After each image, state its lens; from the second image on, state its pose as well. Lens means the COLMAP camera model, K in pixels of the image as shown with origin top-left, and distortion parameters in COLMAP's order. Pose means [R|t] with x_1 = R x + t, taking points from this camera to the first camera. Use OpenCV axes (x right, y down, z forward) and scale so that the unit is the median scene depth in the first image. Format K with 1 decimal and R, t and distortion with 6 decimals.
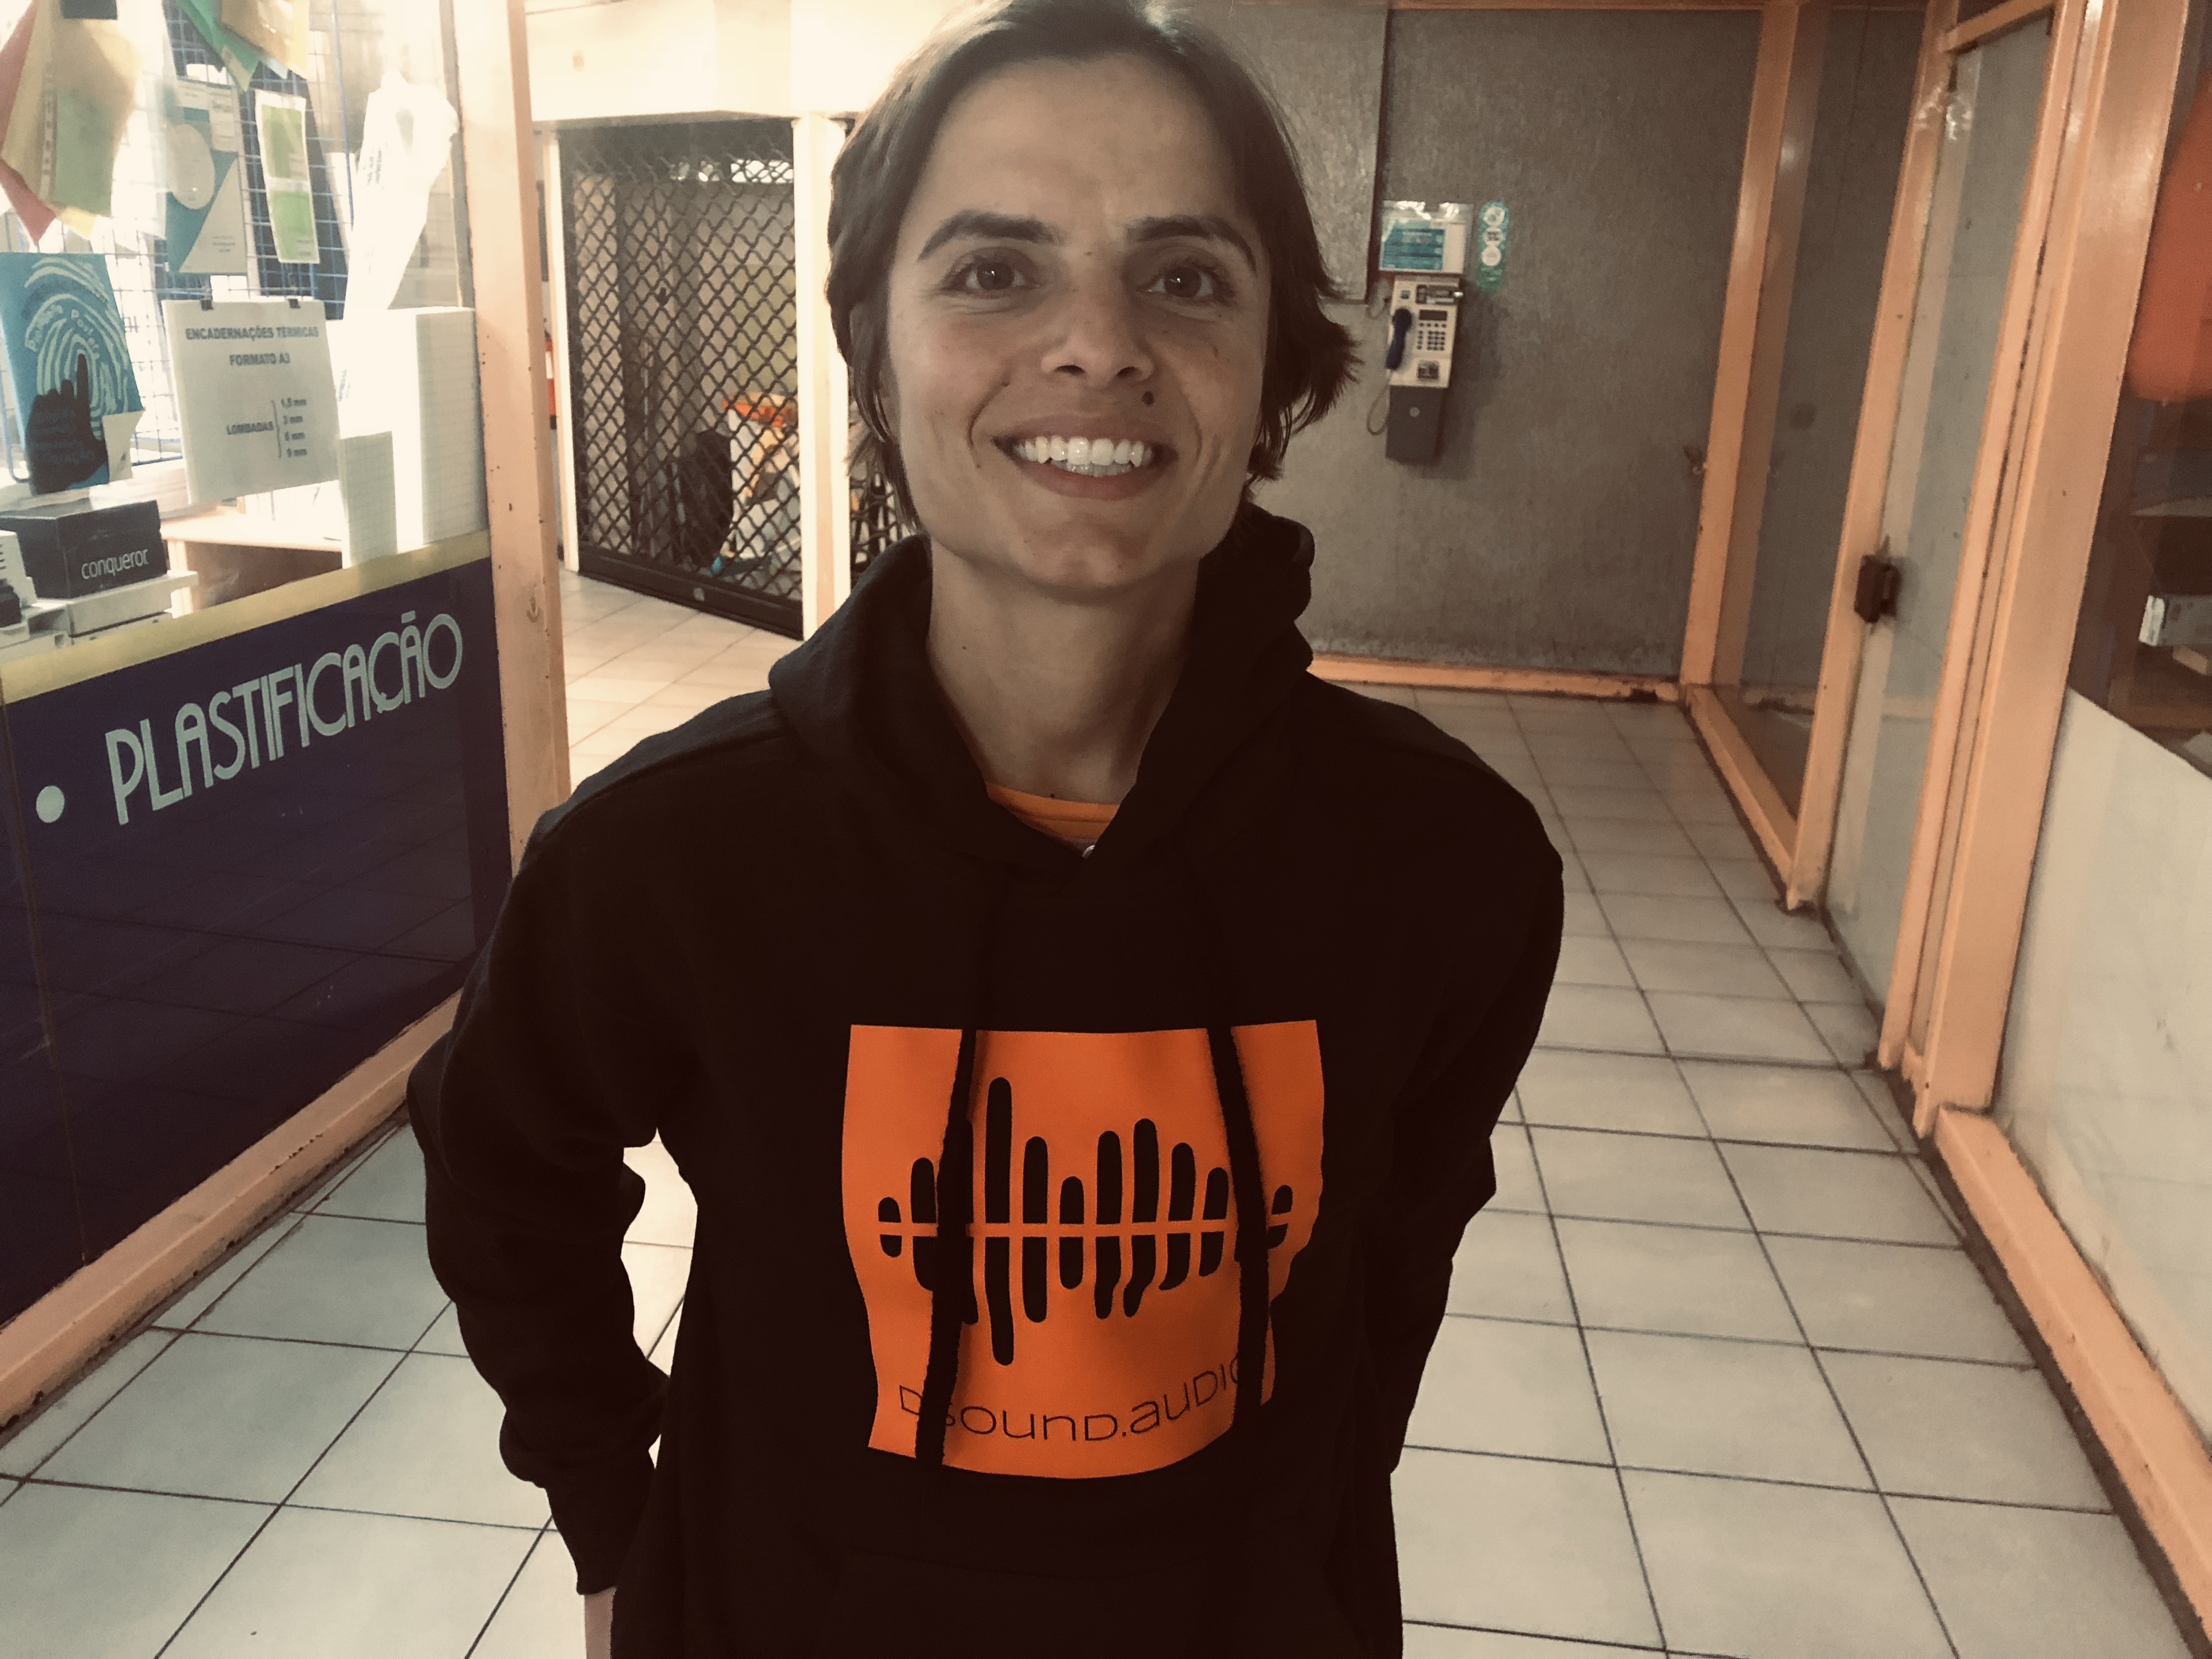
lens RADIAL K [[1799.3, 0, 1100.0], [0, 1799.3, 825.3], [0, 0, 1]] dist [0.019668, -0.004779]
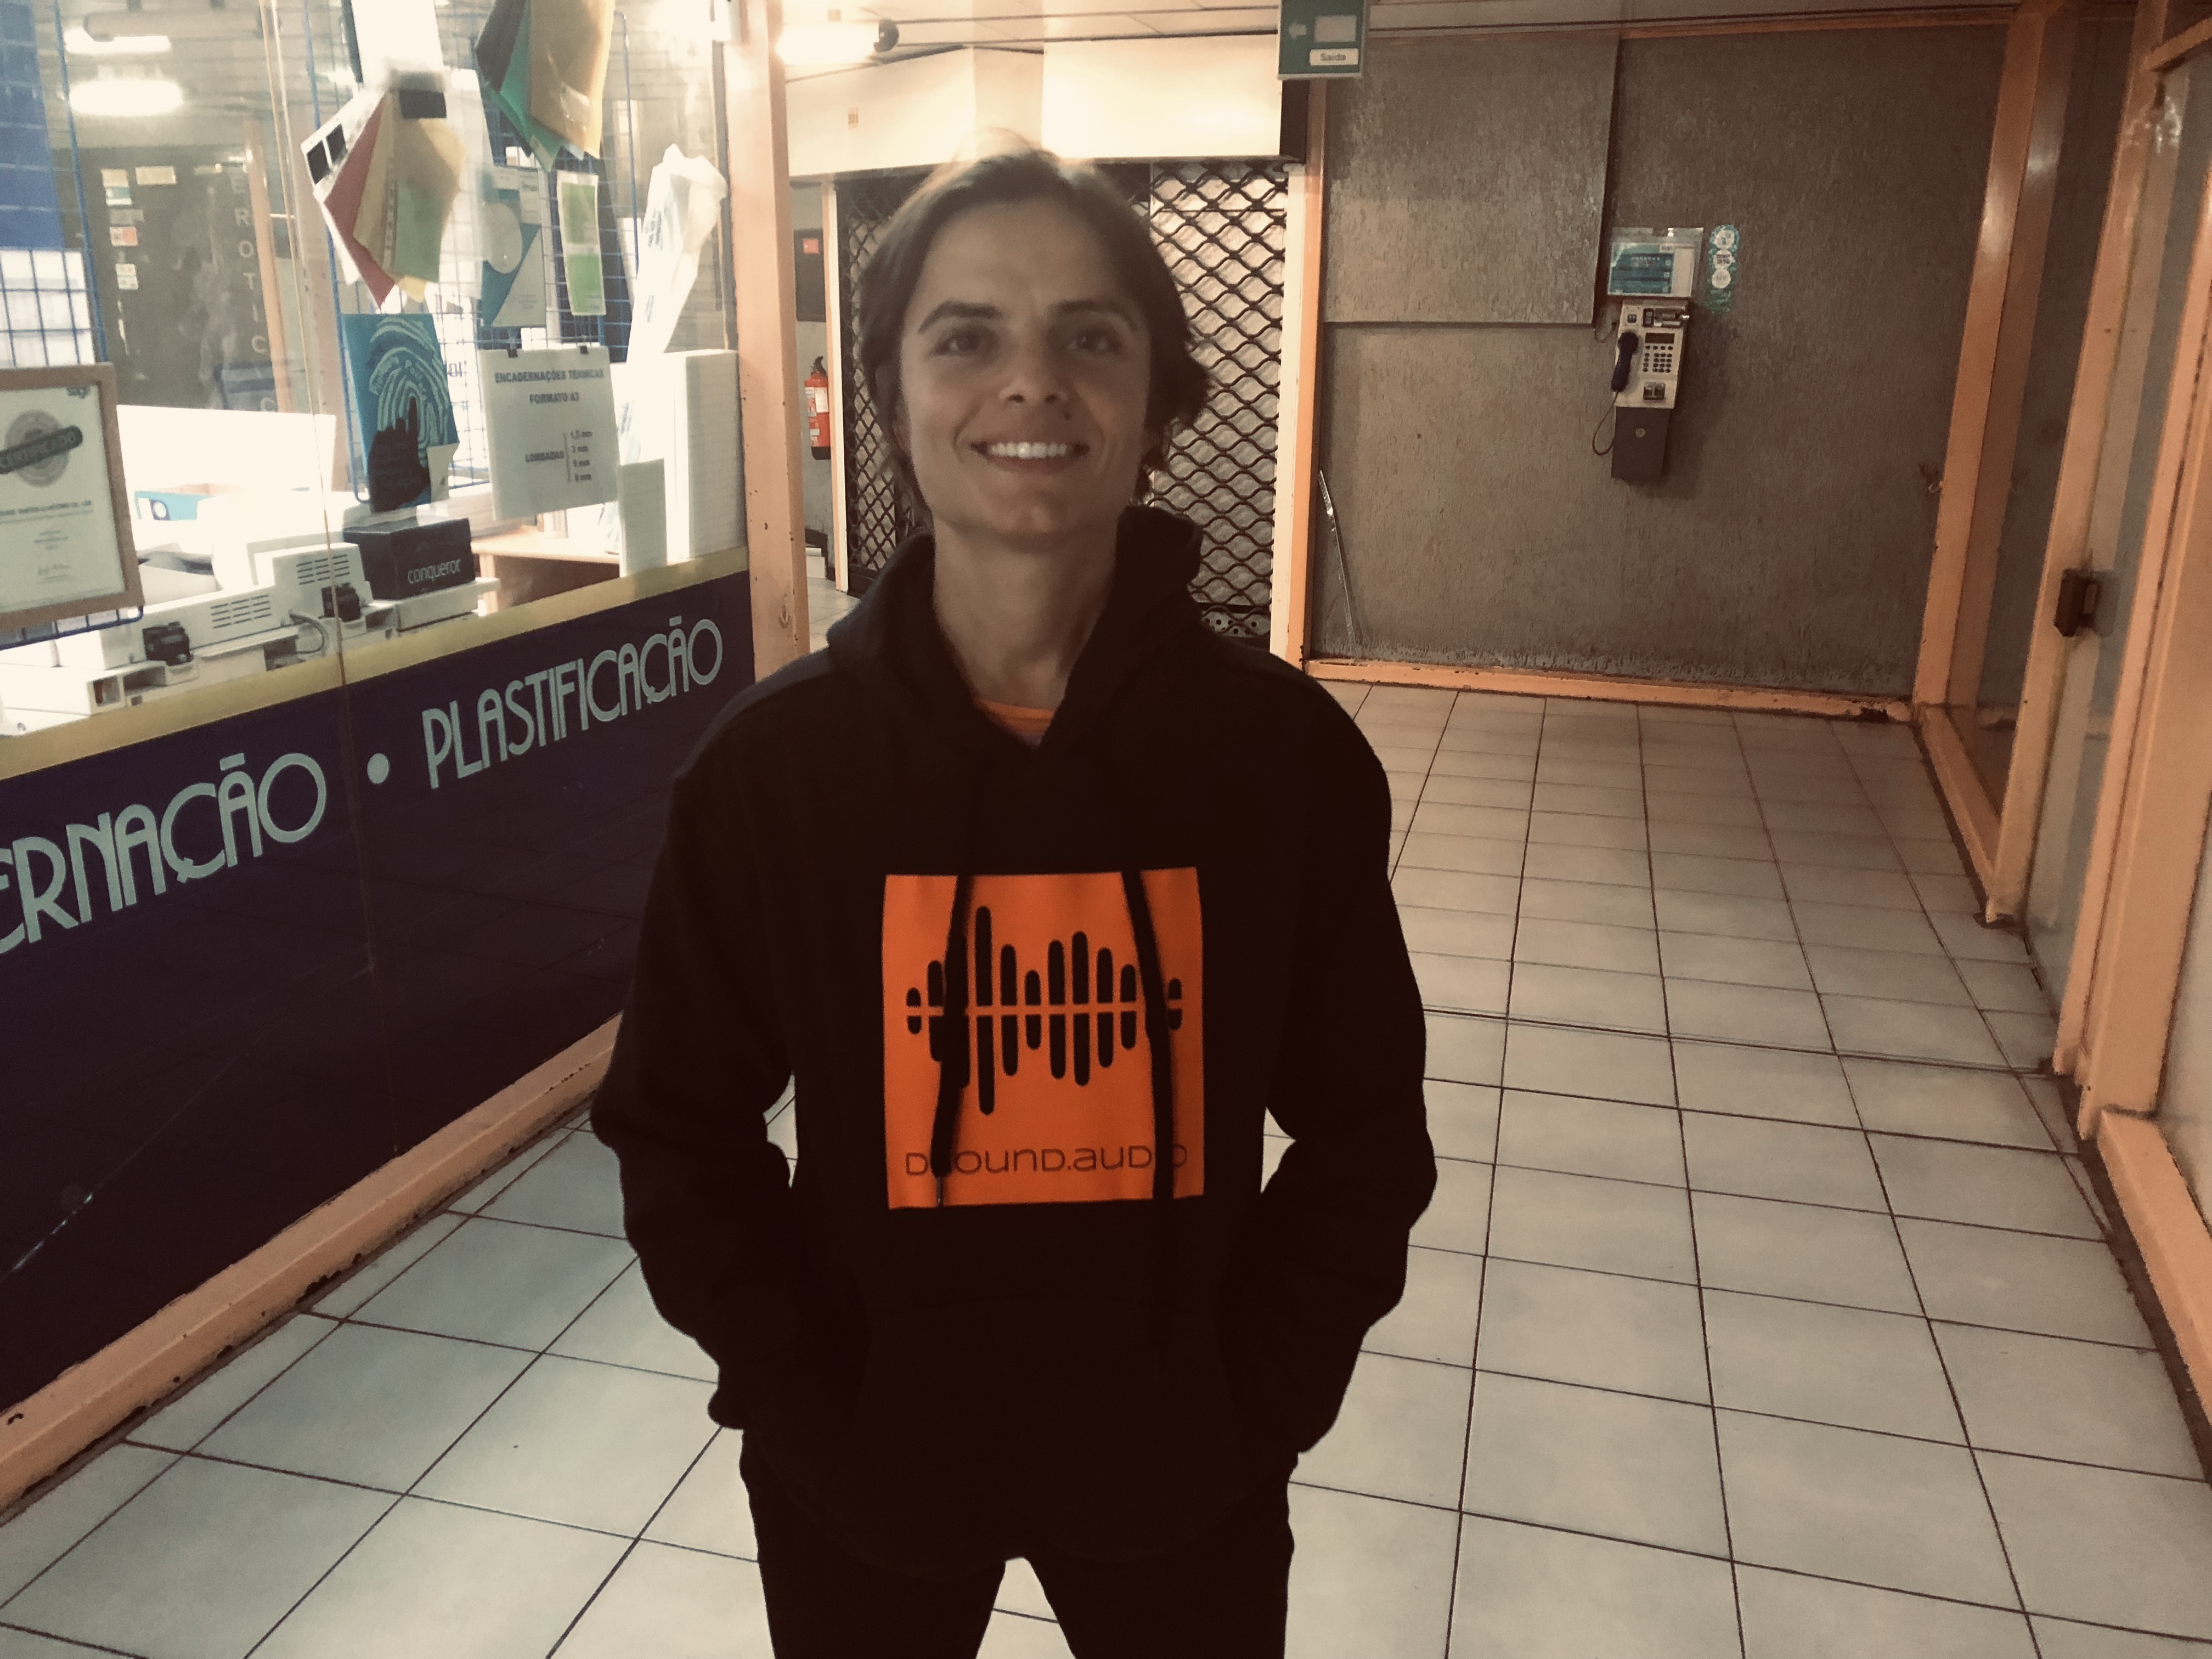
lens RADIAL K [[1799.3, 0, 1109.5], [0, 1799.3, 833.3], [0, 0, 1]] dist [0.019668, -0.004779]
pose [[0.989473, 0.021277, -0.143148, 0.059461], [-0.022697, 0.999708, -0.008294, 0.023678], [0.142930, 0.011455, 0.989666, -0.095111]]
